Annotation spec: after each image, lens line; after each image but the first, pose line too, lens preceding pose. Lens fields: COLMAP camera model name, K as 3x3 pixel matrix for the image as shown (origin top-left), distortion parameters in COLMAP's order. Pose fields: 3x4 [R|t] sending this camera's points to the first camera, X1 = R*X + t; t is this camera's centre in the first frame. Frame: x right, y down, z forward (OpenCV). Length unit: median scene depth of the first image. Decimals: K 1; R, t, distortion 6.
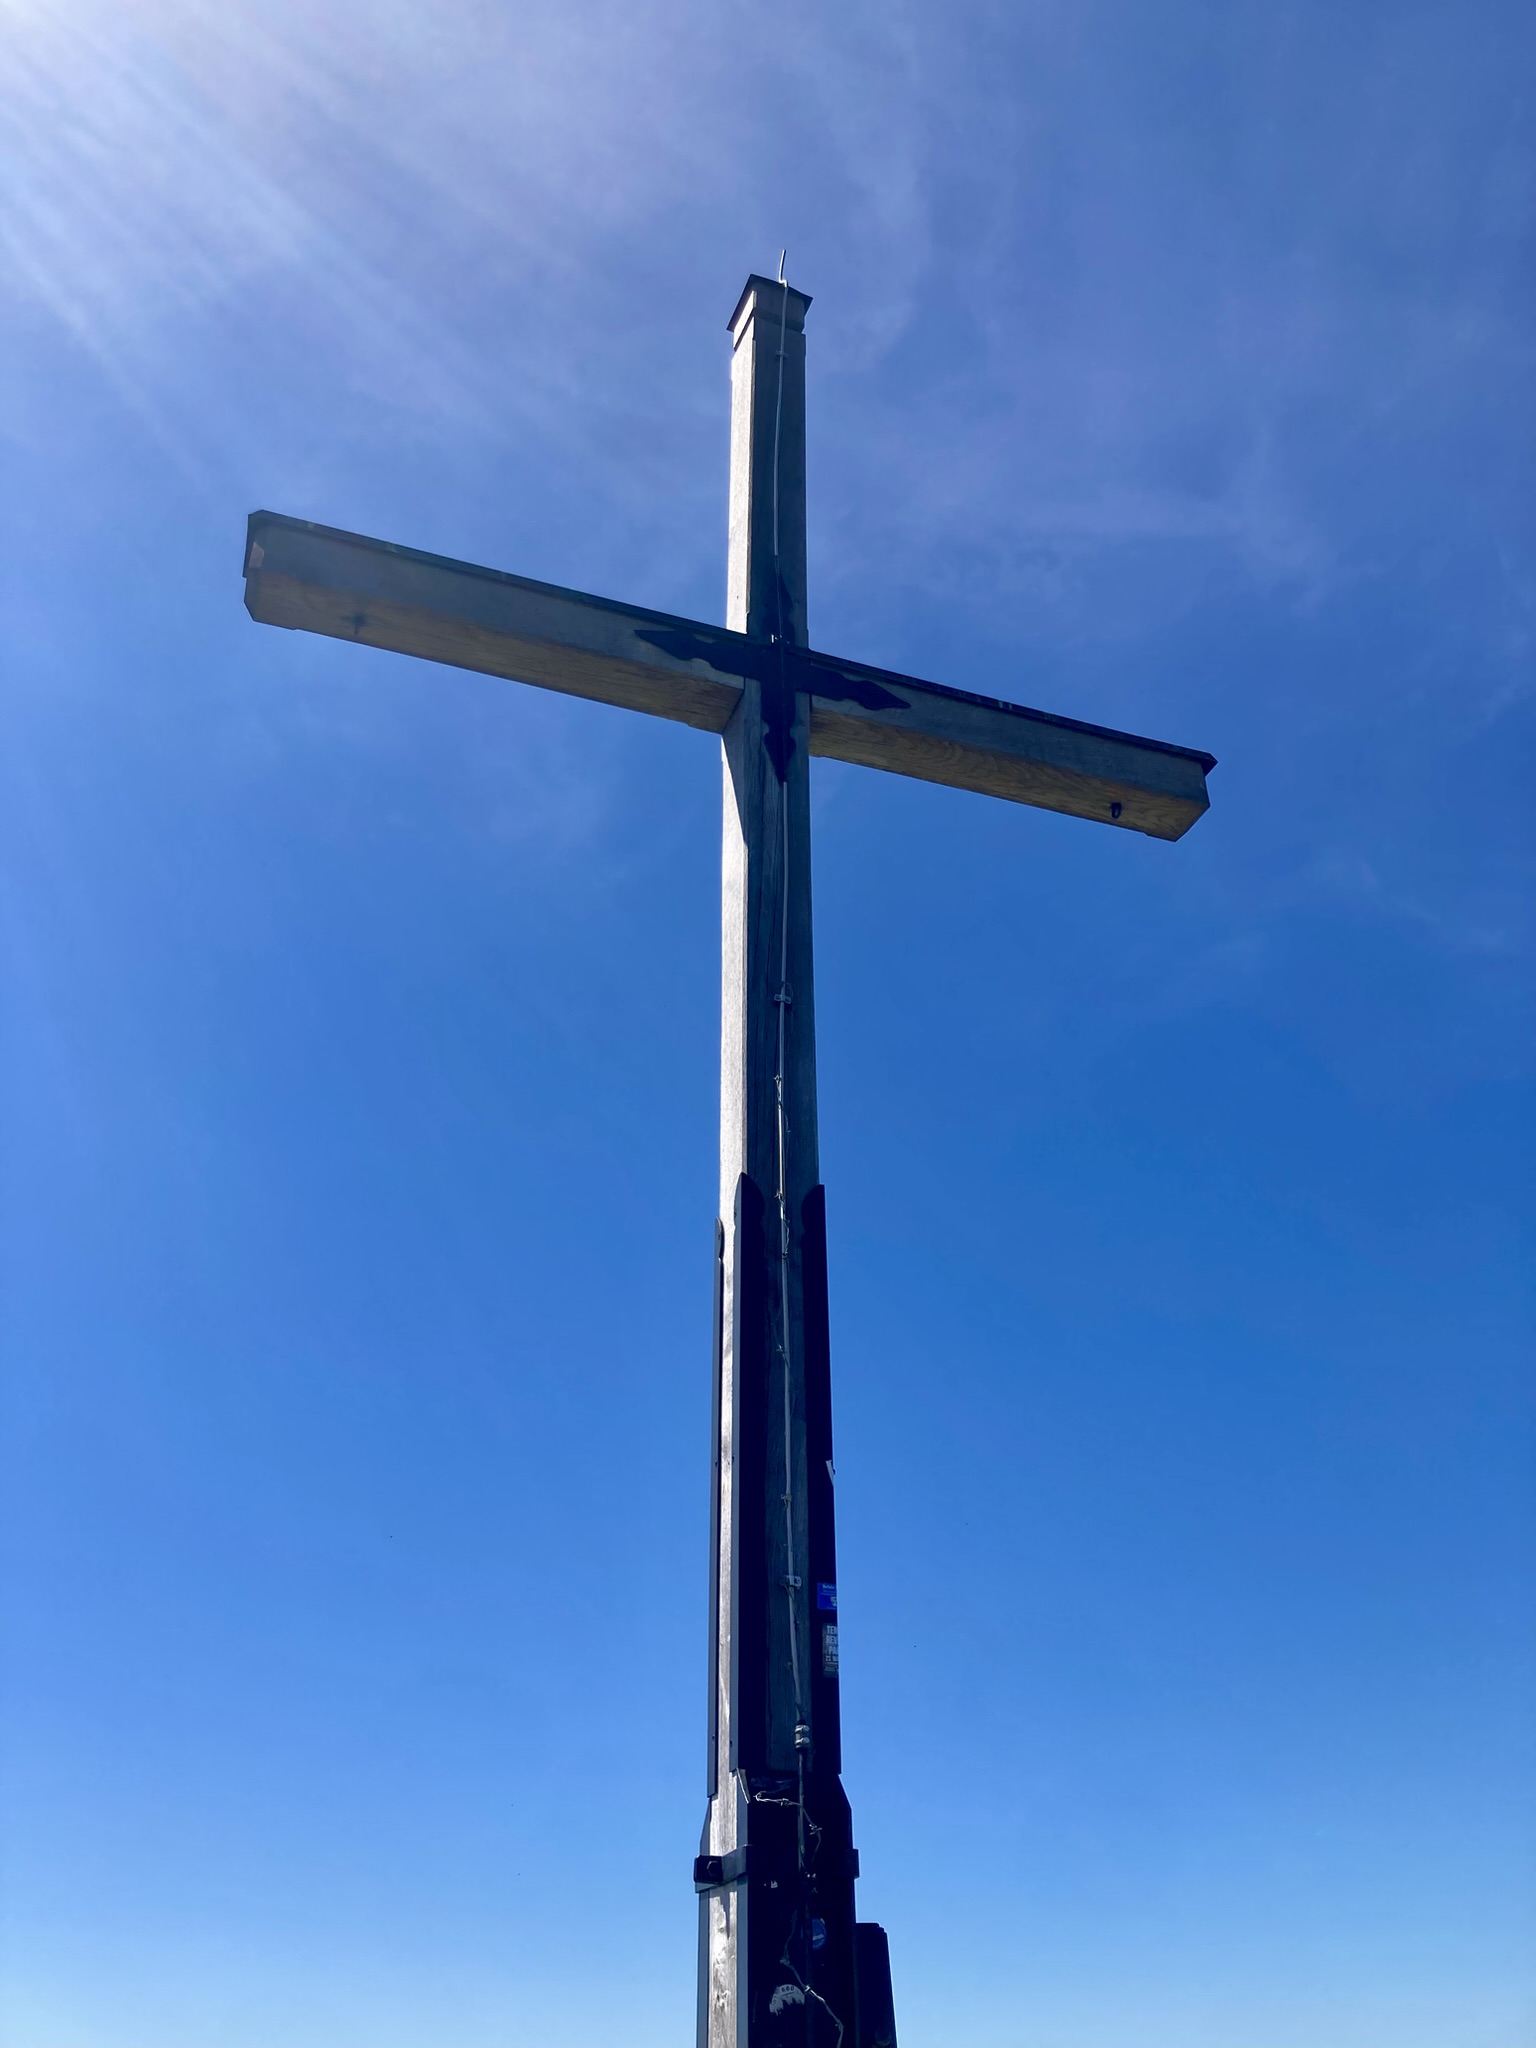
lens RADIAL K [[1641.8, 0, 795.1], [0, 1641.8, 1029.6], [0, 0, 1]] dist [0.113232, -0.293195]
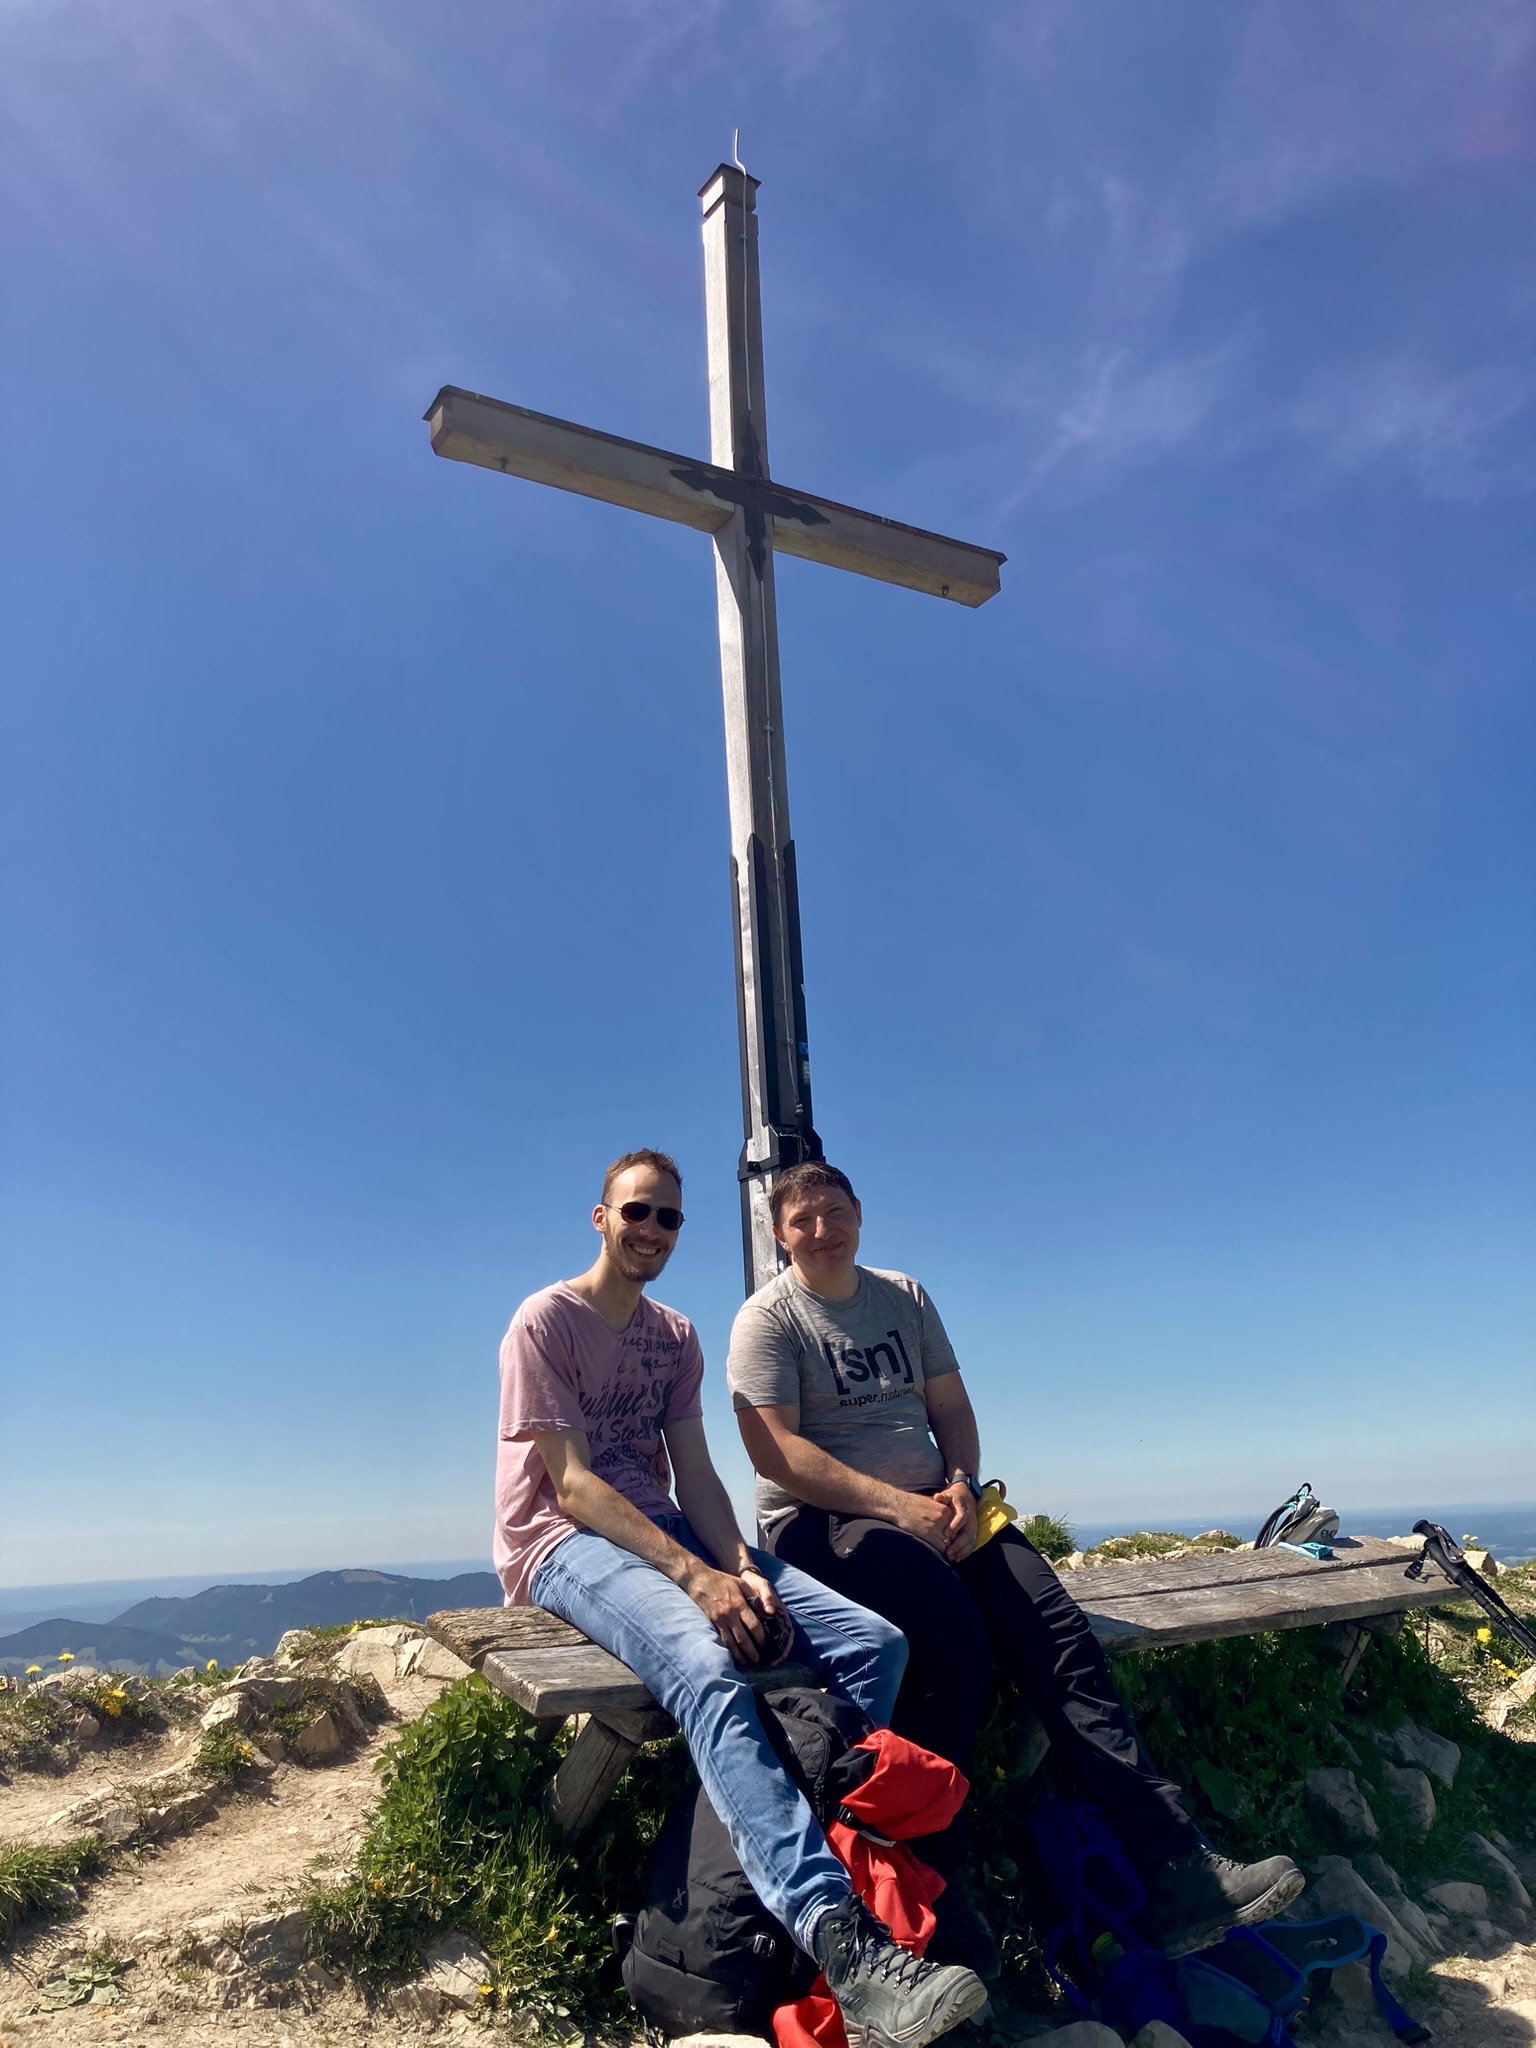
lens RADIAL K [[1641.8, 0, 795.1], [0, 1641.8, 1029.6], [0, 0, 1]] dist [0.113232, -0.293195]
pose [[0.979850, 0.010044, 0.199483, -0.286905], [-0.067037, 0.957341, 0.281077, -0.181717], [-0.188150, -0.288786, 0.938724, -0.651020]]
